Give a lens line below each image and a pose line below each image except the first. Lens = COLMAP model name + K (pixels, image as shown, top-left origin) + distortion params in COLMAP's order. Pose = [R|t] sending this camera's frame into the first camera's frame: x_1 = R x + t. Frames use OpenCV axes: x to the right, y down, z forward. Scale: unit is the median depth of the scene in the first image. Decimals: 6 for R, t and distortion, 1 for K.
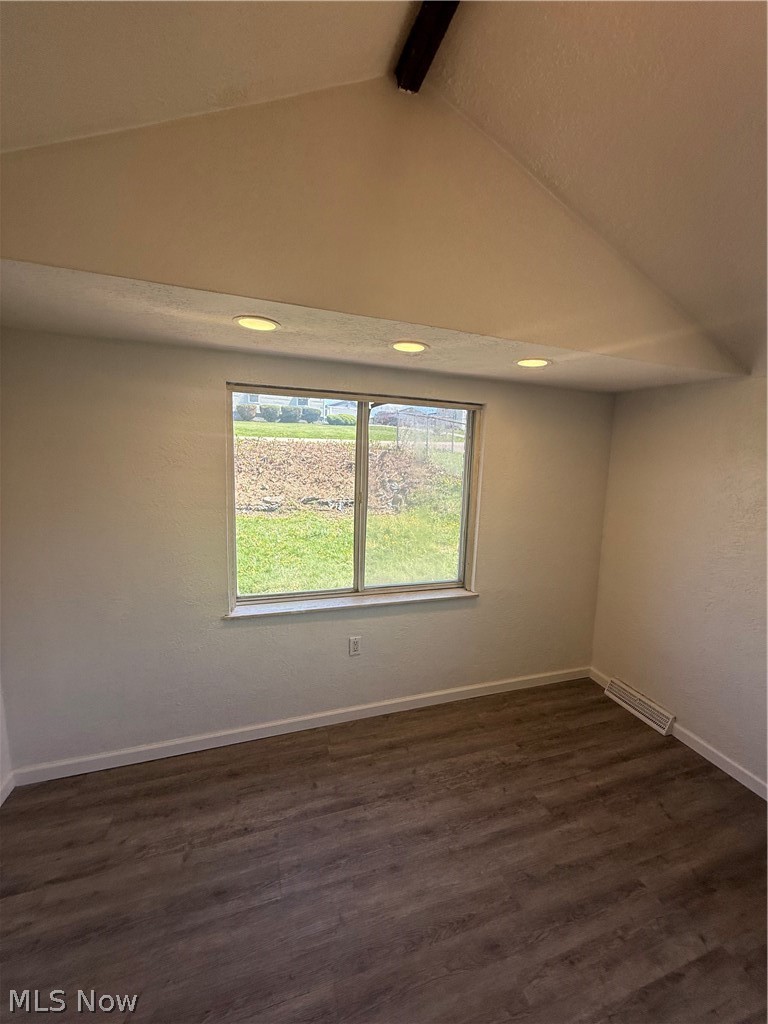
lens RADIAL K [[410.2, 0, 386.0], [0, 410.2, 508.9], [0, 0, 1]] dist [-0.000442, 0.000216]
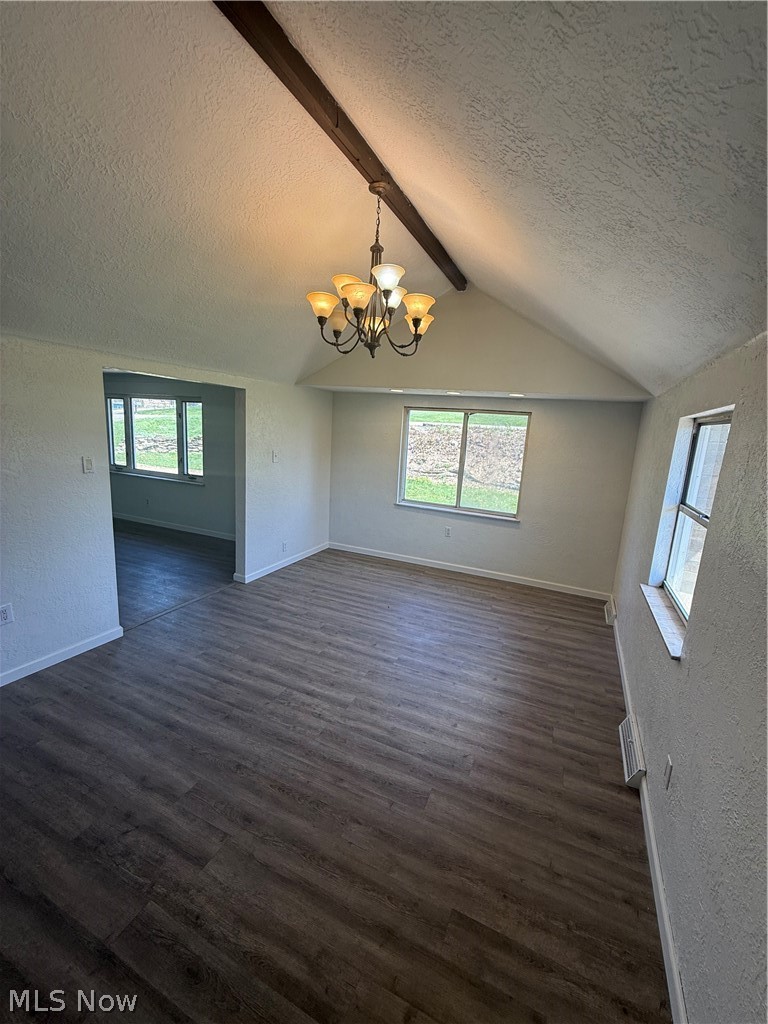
lens RADIAL K [[410.2, 0, 386.0], [0, 410.2, 508.9], [0, 0, 1]] dist [-0.000442, 0.000216]
pose [[0.742369, 0.144266, -0.654275, 1.190813], [-0.127910, 0.989098, 0.072961, 0.128625], [0.657668, 0.029524, 0.752729, -0.880764]]
